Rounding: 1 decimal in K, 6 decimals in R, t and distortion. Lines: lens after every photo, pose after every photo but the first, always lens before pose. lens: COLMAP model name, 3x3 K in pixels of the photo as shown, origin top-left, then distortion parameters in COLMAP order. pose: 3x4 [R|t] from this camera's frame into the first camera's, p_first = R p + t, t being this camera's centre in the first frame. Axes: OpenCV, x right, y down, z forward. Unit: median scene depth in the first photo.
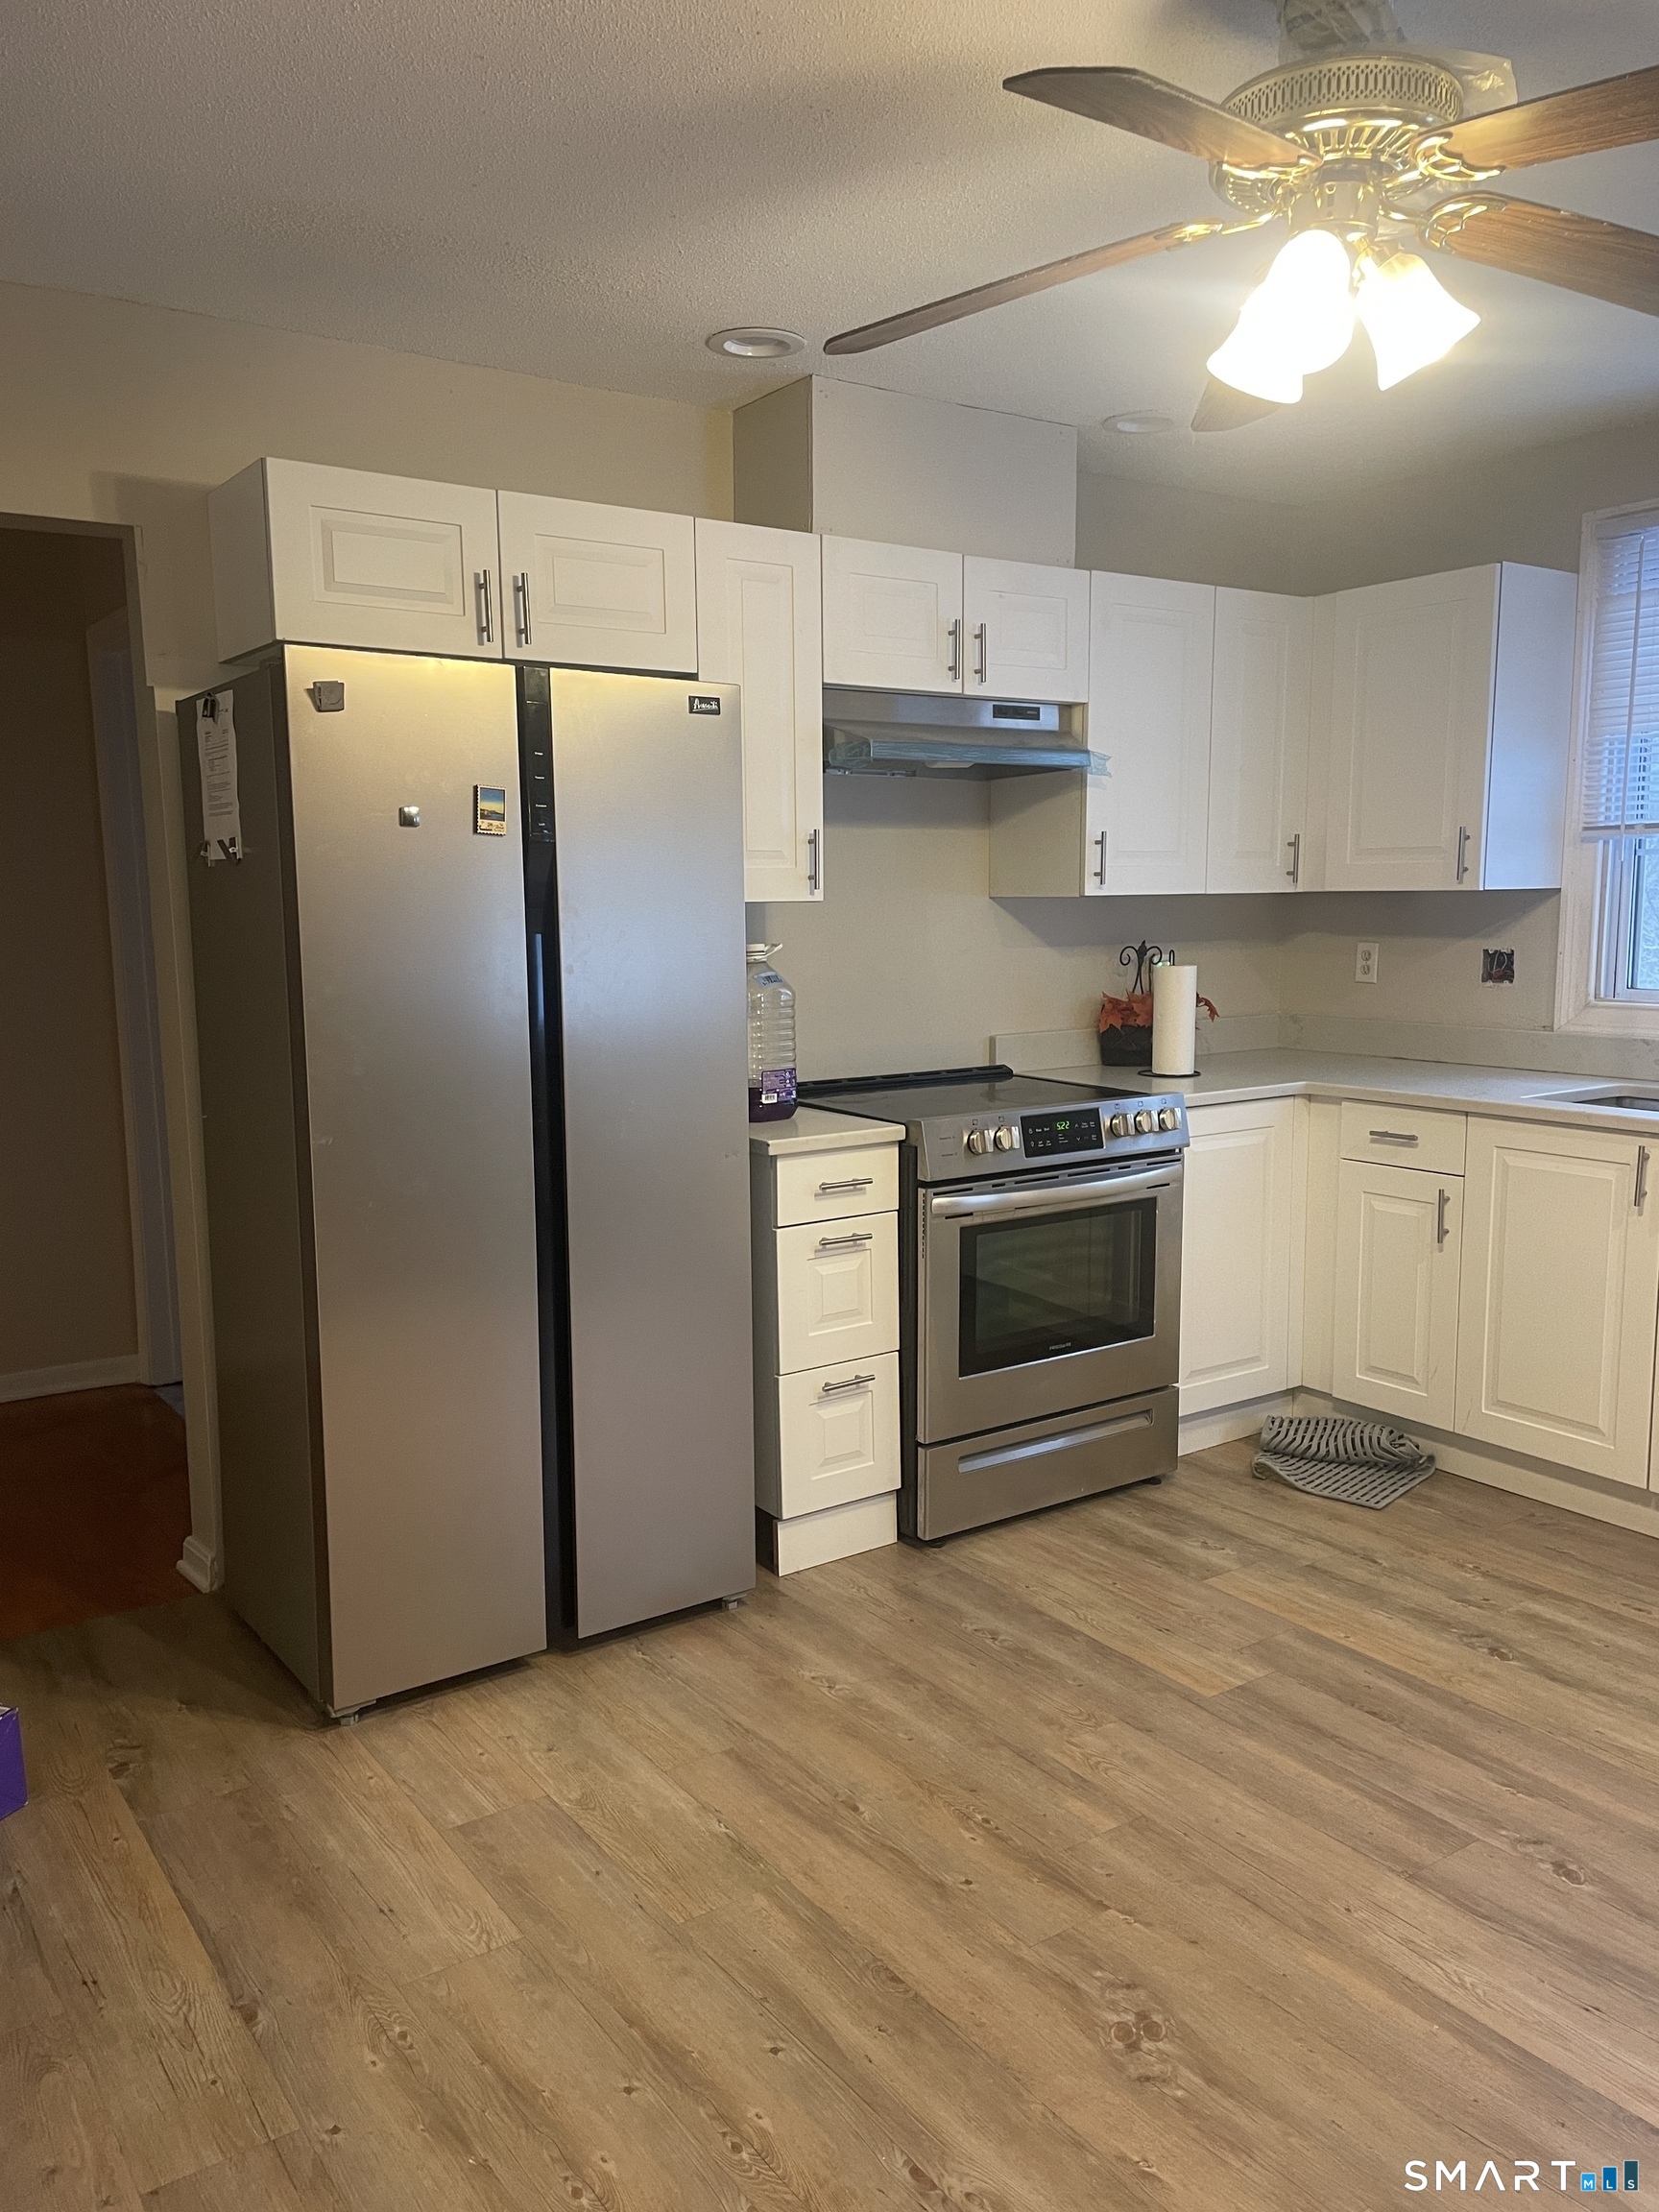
lens RADIAL K [[1674.7, 0, 807.0], [0, 1674.7, 1128.6], [0, 0, 1]] dist [0.114277, -0.152489]
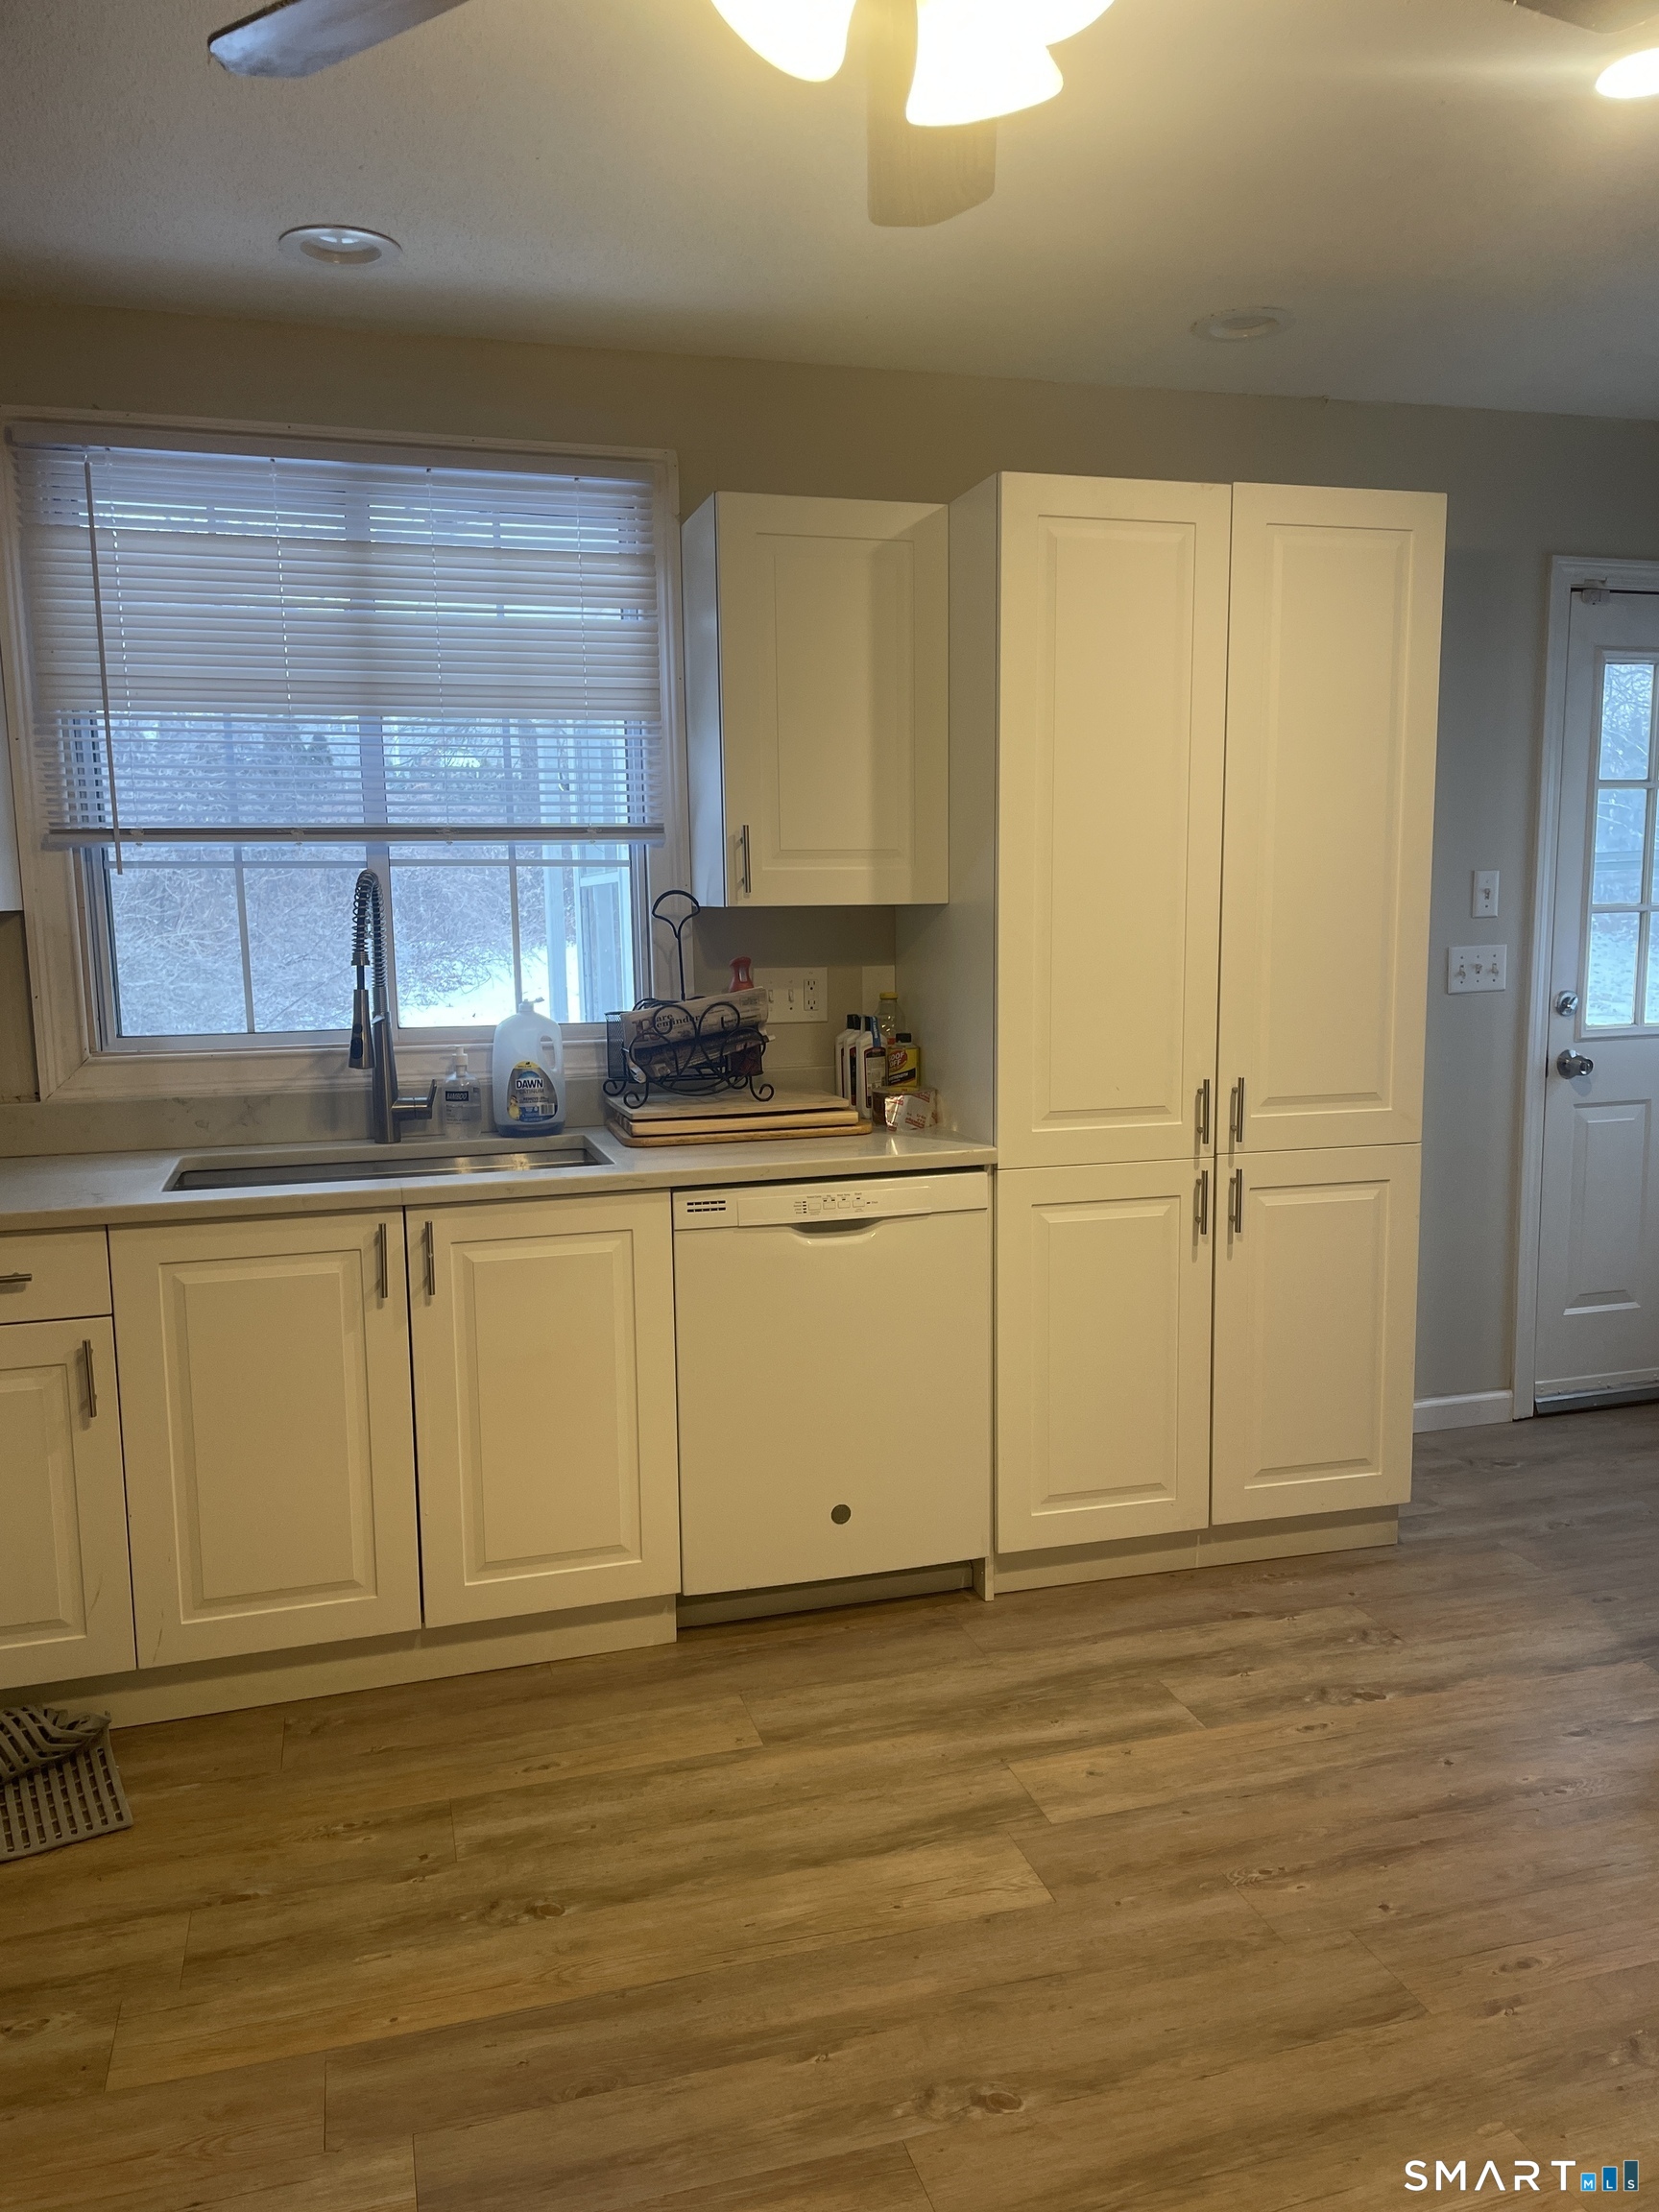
lens RADIAL K [[1674.7, 0, 807.0], [0, 1674.7, 1128.6], [0, 0, 1]] dist [0.114277, -0.152489]
pose [[0.296827, -0.128793, 0.946206, -0.206420], [0.144867, 0.985468, 0.088692, -0.076001], [-0.943879, 0.110747, 0.311171, 0.544211]]
